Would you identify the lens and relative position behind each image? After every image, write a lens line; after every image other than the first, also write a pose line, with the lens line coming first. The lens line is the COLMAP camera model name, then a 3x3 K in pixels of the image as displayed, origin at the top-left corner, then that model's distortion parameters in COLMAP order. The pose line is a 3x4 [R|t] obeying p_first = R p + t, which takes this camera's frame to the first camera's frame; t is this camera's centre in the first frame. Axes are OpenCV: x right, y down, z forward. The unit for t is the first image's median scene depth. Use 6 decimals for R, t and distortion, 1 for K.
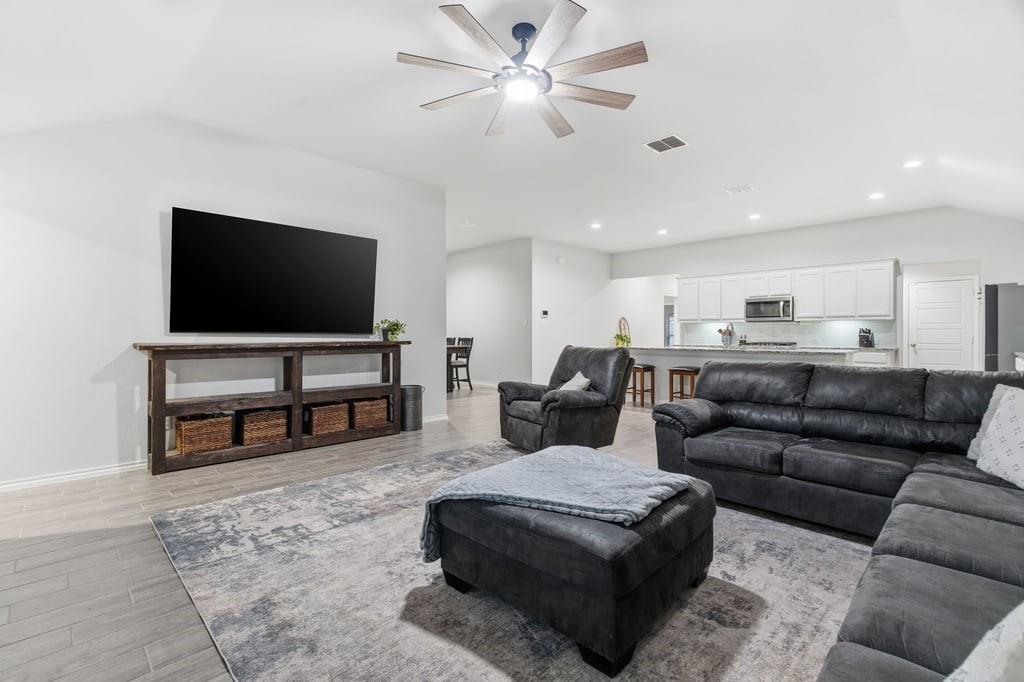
lens RADIAL K [[466.0, 0, 501.6], [0, 466.0, 334.0], [0, 0, 1]] dist [0.000881, -0.000436]
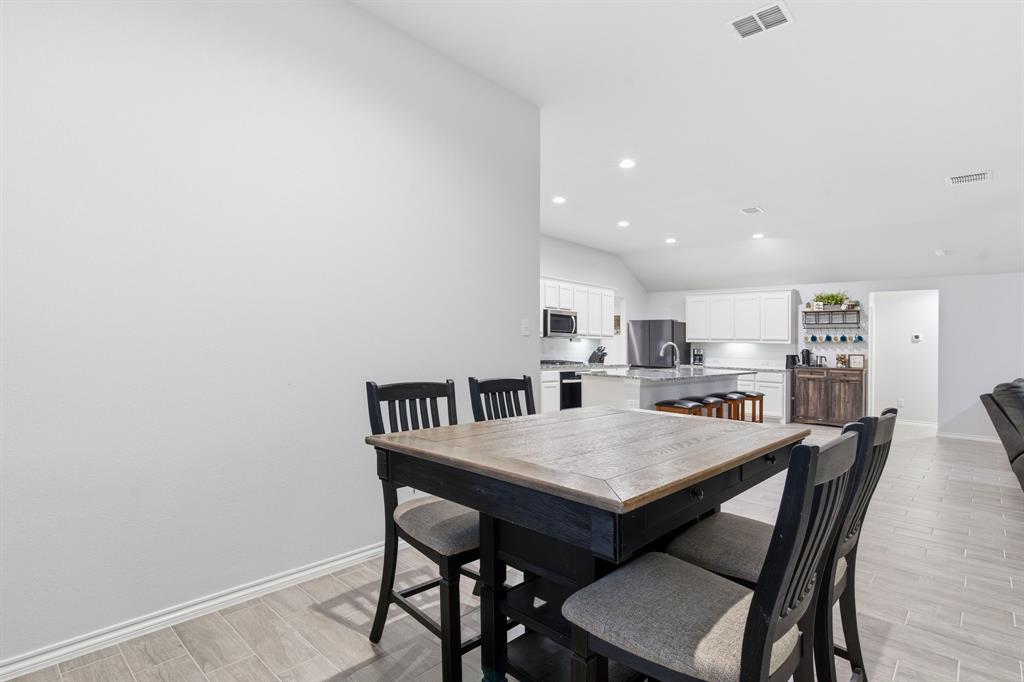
lens RADIAL K [[477.8, 0, 514.0], [0, 477.8, 330.6], [0, 0, 1]] dist [0.001666, 0.000185]
pose [[-0.079600, 0.025935, 0.996489, -0.355038], [-0.023225, 0.999342, -0.027865, -0.013914], [-0.996556, -0.025361, -0.078945, 1.335220]]
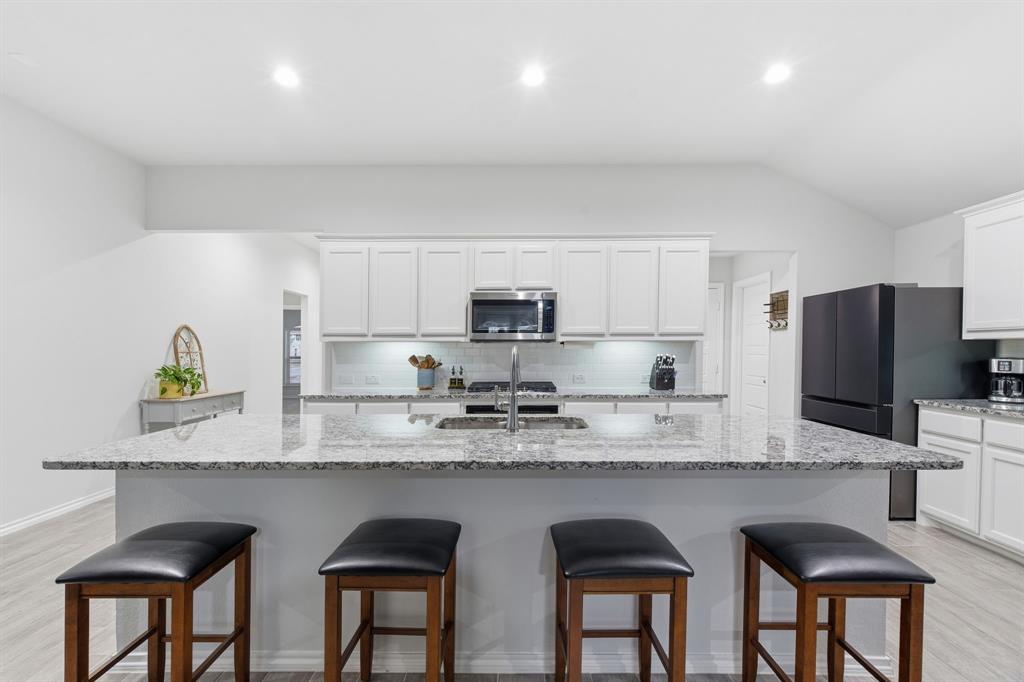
lens RADIAL K [[456.6, 0, 507.5], [0, 456.6, 342.5], [0, 0, 1]] dist [0.000199, -0.000193]
pose [[0.695737, 0.014811, 0.718144, 0.260656], [0.000732, 0.999772, -0.021328, -0.017716], [-0.718296, 0.015364, 0.695568, 0.776762]]
